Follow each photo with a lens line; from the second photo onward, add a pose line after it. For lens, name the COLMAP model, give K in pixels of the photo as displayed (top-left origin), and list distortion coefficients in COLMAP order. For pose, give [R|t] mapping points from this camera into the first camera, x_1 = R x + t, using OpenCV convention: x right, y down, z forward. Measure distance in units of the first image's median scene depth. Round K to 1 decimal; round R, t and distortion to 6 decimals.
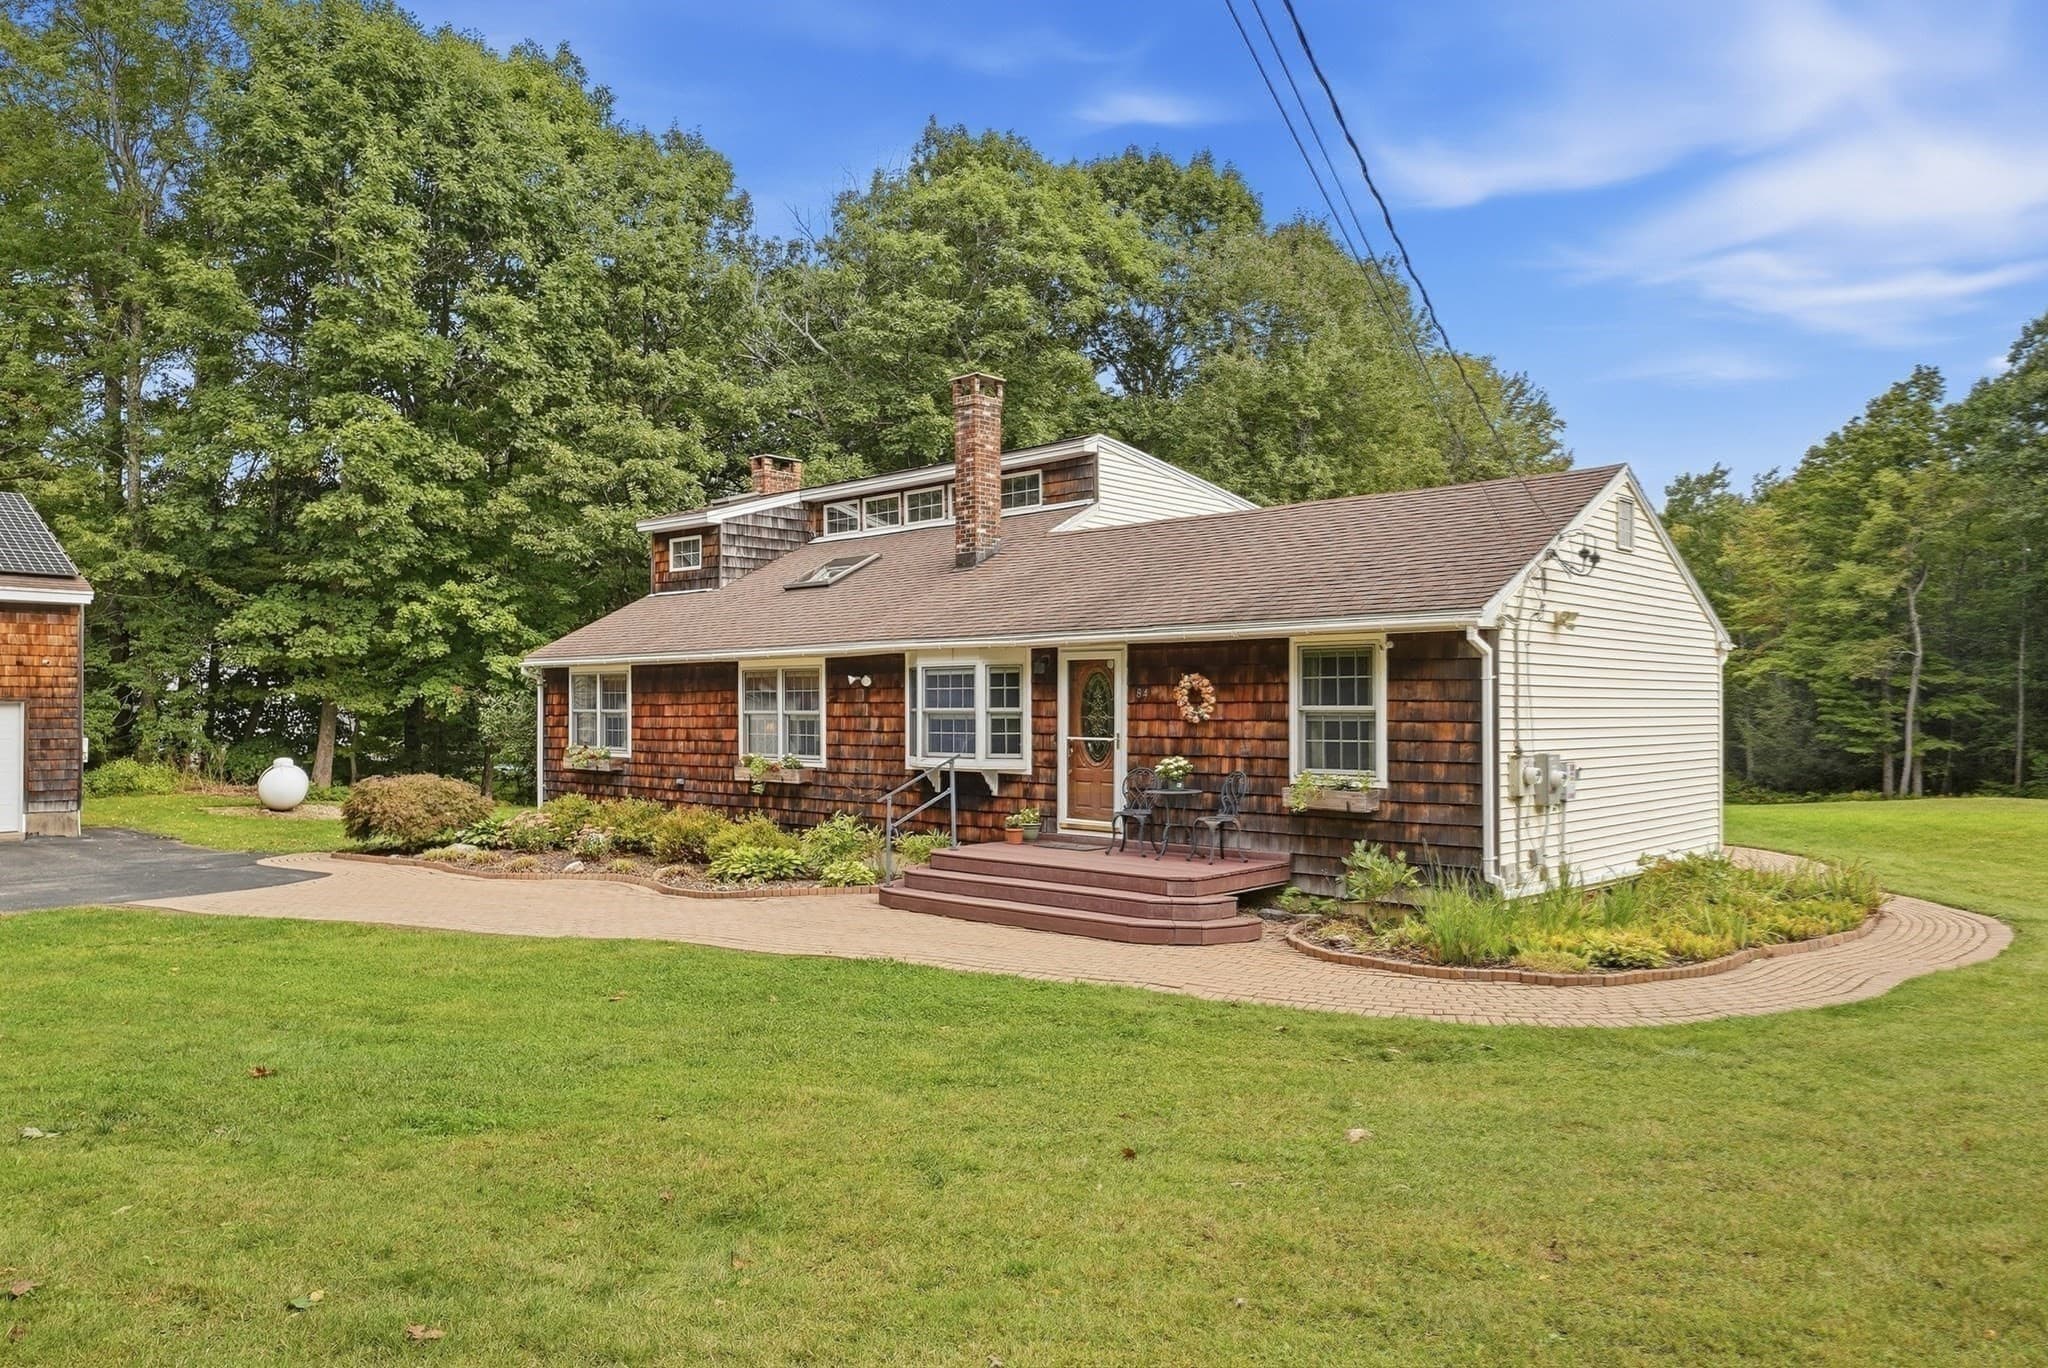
lens RADIAL K [[1350.5, 0, 1024.0], [0, 1350.5, 684.0], [0, 0, 1]] dist [0.002142, 0.000811]
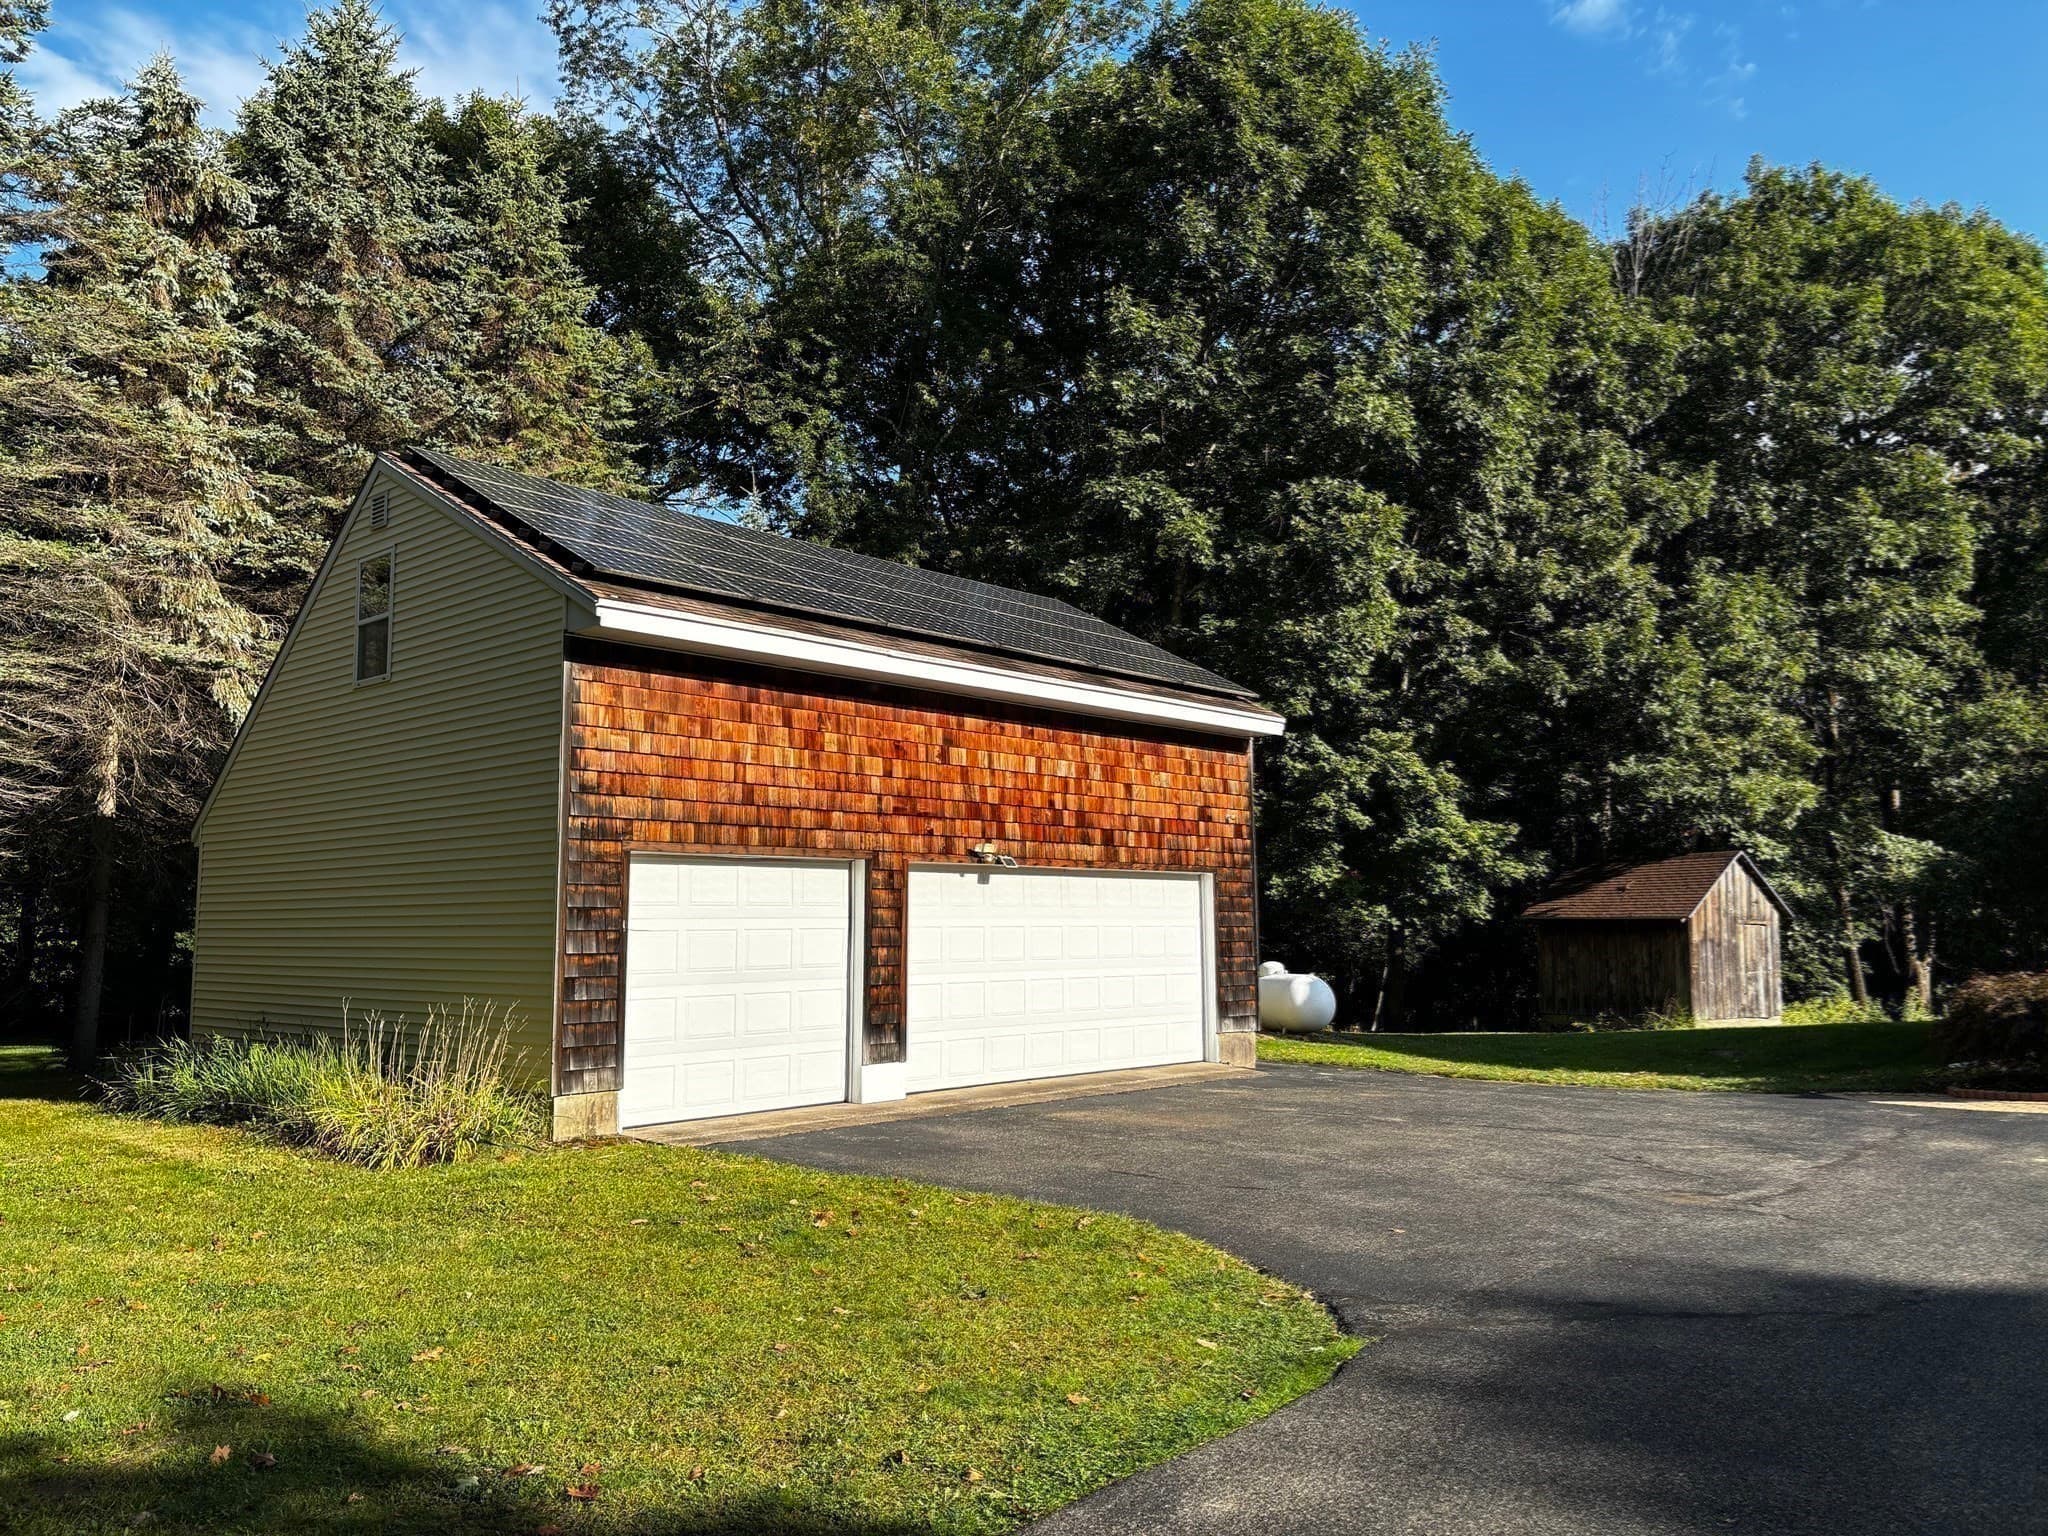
lens RADIAL K [[1514.7, 0, 1060.1], [0, 1514.7, 764.0], [0, 0, 1]] dist [0.077579, -0.093596]
pose [[0.998758, -0.011293, -0.048525, -0.865215], [0.006852, 0.995853, -0.090724, 0.031131], [0.049349, 0.090278, 0.994693, 0.222490]]
